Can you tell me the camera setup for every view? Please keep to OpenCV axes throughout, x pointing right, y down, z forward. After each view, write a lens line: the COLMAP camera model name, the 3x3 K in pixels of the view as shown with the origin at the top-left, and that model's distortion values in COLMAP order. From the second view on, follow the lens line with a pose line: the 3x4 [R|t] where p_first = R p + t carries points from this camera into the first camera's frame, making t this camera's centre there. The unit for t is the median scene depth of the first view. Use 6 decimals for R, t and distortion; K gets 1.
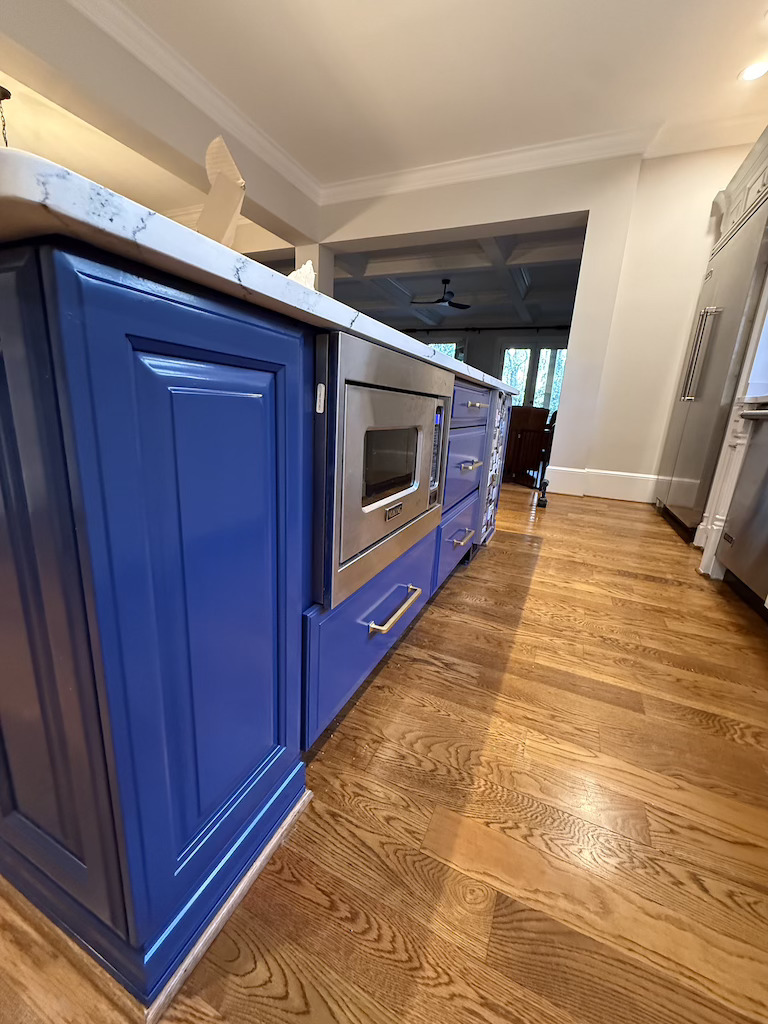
lens RADIAL K [[409.1, 0, 385.5], [0, 409.1, 511.3], [0, 0, 1]] dist [-0.000137, 0.000328]
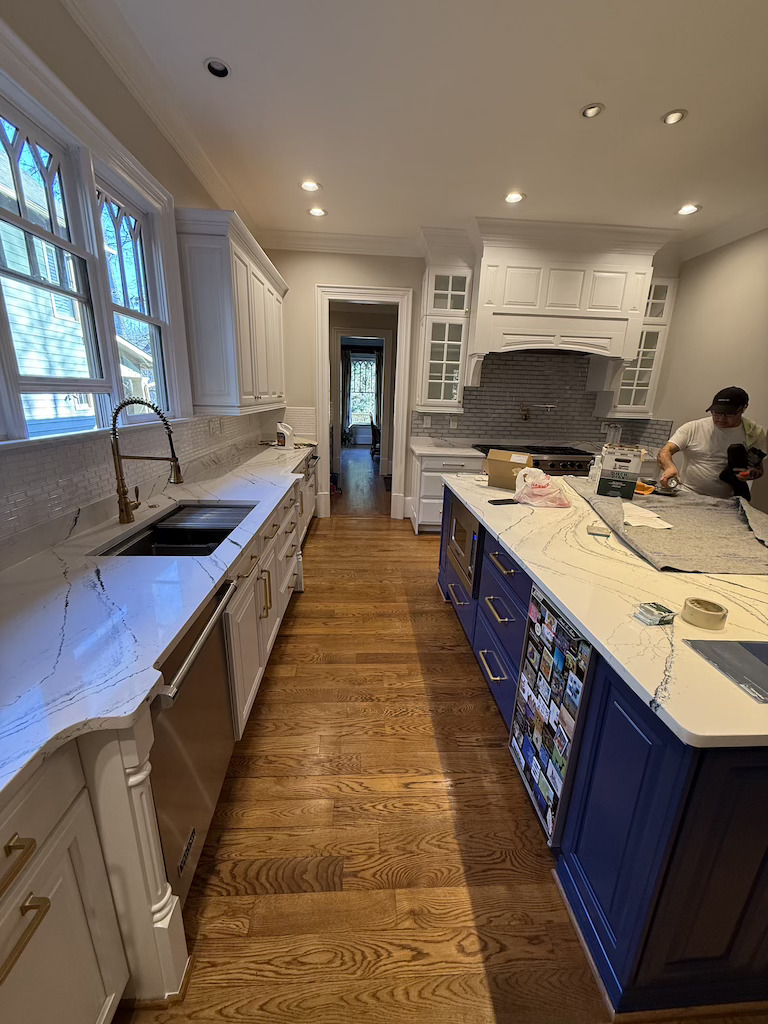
lens RADIAL K [[409.1, 0, 383.7], [0, 409.1, 510.9], [0, 0, 1]] dist [-0.000137, 0.000328]
pose [[-0.883466, 0.044416, -0.466384, 0.978212], [-0.194200, 0.871222, 0.450842, -0.784003], [0.426349, 0.488876, -0.761070, 1.545385]]
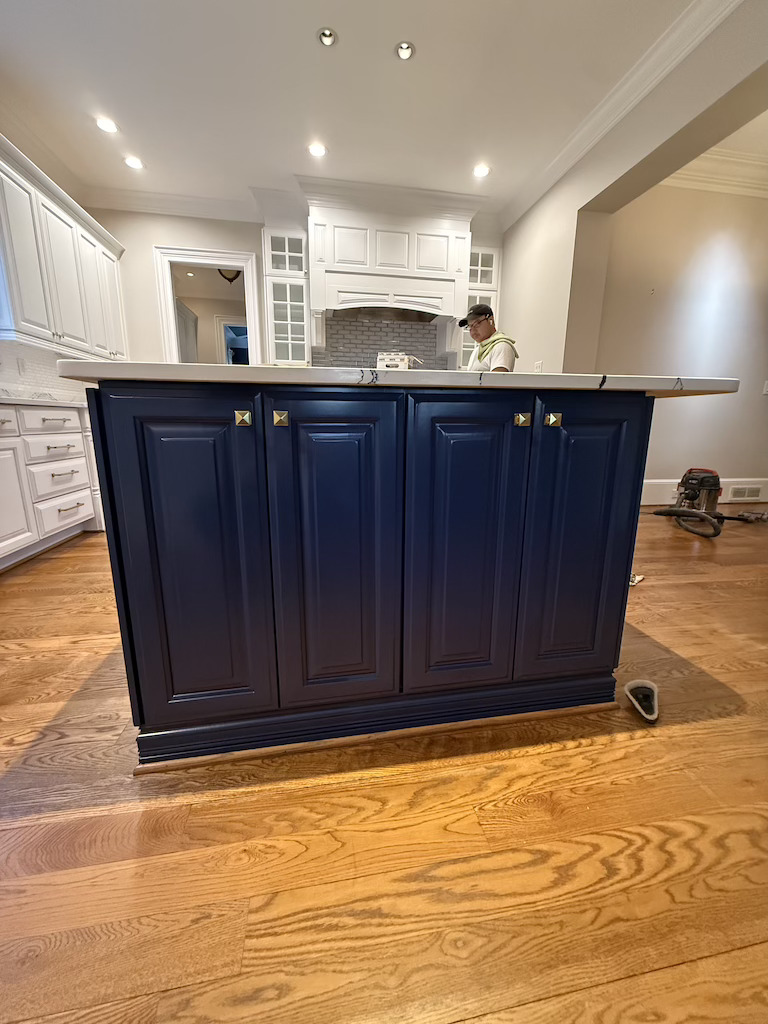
lens RADIAL K [[409.1, 0, 383.3], [0, 409.1, 512.2], [0, 0, 1]] dist [-0.000137, 0.000328]
pose [[-0.823919, 0.054660, -0.564066, 0.445713], [-0.196881, 0.905733, 0.375348, -0.518424], [0.531409, 0.420310, -0.735488, 2.040592]]
